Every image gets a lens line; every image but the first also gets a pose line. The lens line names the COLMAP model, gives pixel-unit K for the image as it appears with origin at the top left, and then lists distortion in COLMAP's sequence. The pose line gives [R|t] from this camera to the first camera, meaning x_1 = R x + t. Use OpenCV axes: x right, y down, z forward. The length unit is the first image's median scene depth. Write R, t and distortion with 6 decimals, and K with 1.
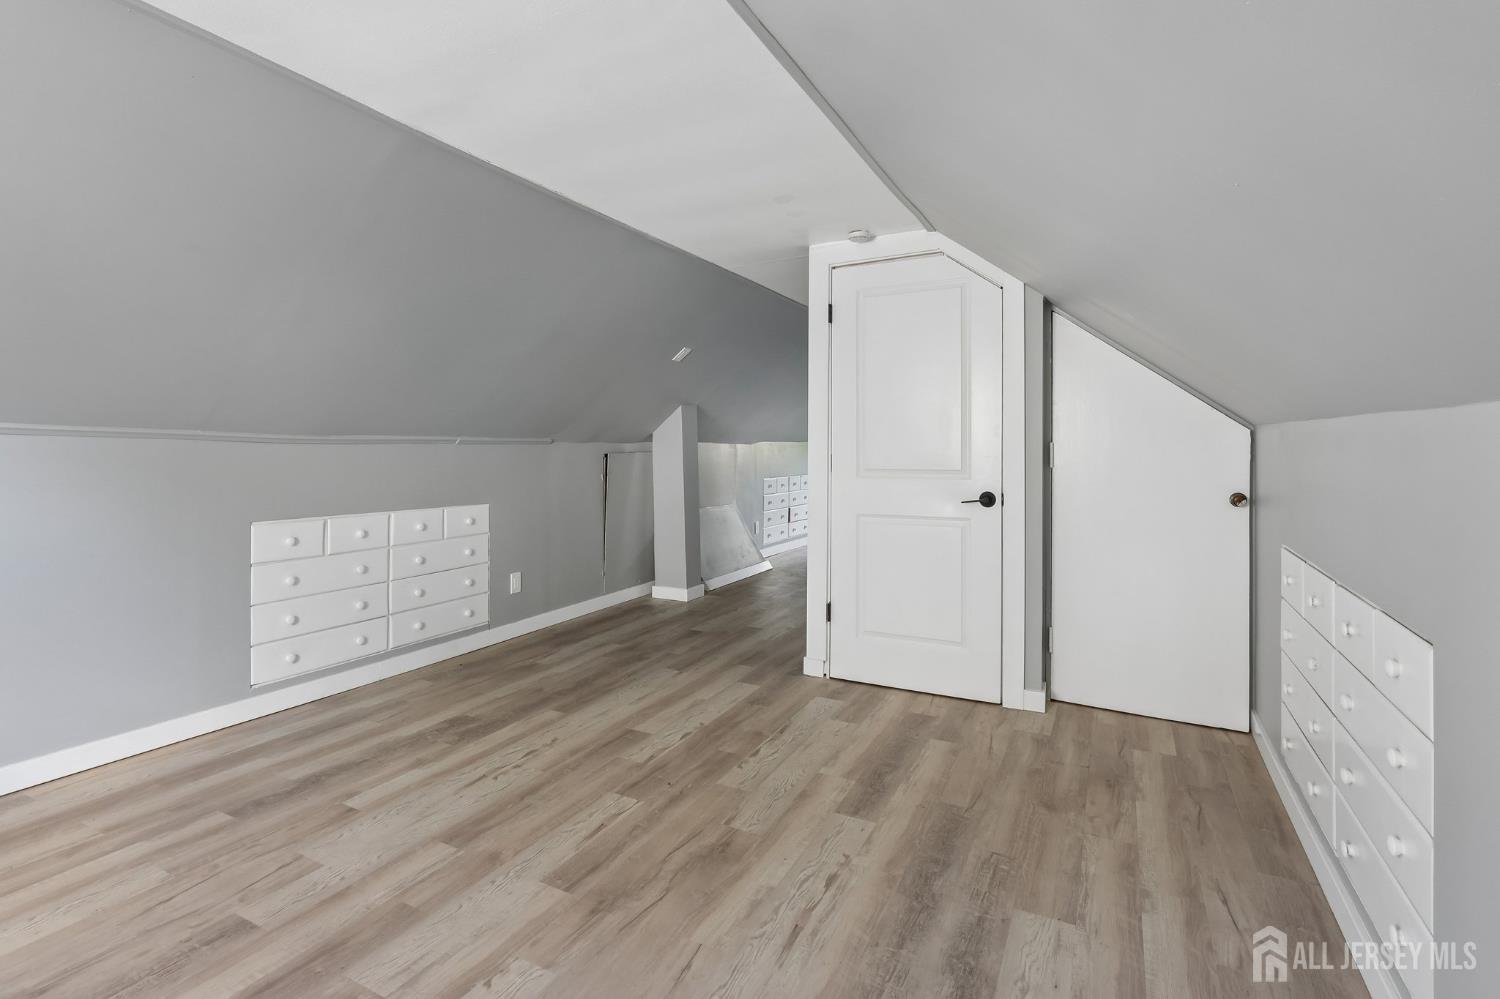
lens RADIAL K [[712.1, 0, 753.8], [0, 712.1, 445.9], [0, 0, 1]] dist [-0.001631, 0.001235]
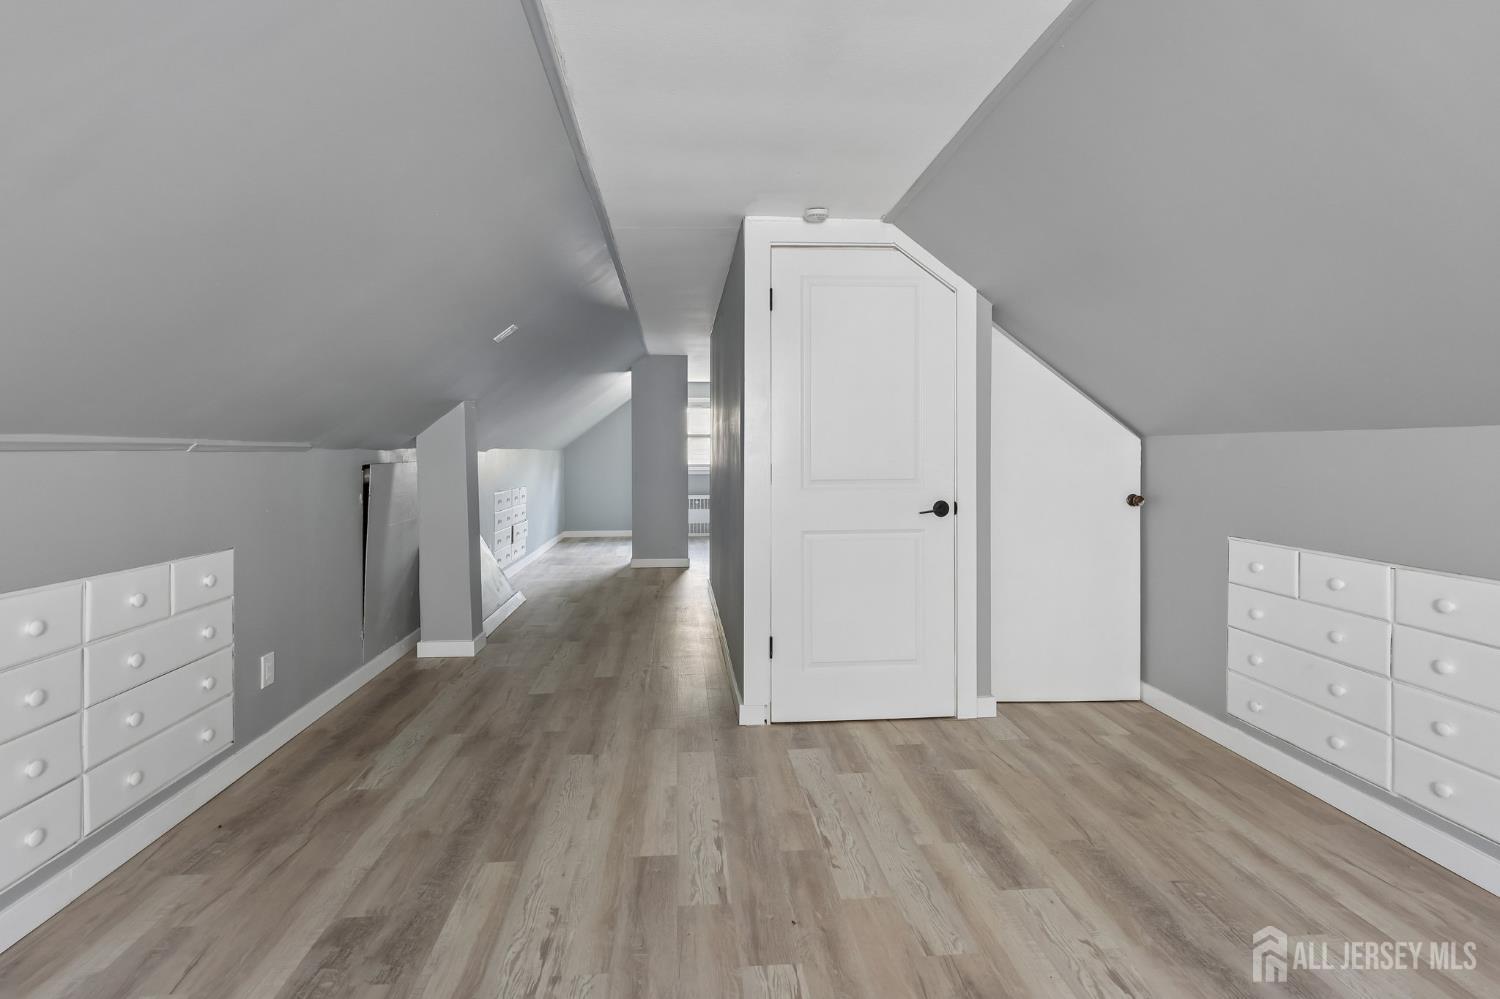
lens RADIAL K [[712.1, 0, 744.3], [0, 712.1, 453.3], [0, 0, 1]] dist [-0.001631, 0.001235]
pose [[0.846785, -0.000582, 0.531935, -0.427747], [0.000497, 1.000000, 0.000303, -0.000860], [-0.531935, 0.000008, 0.846785, 0.327018]]
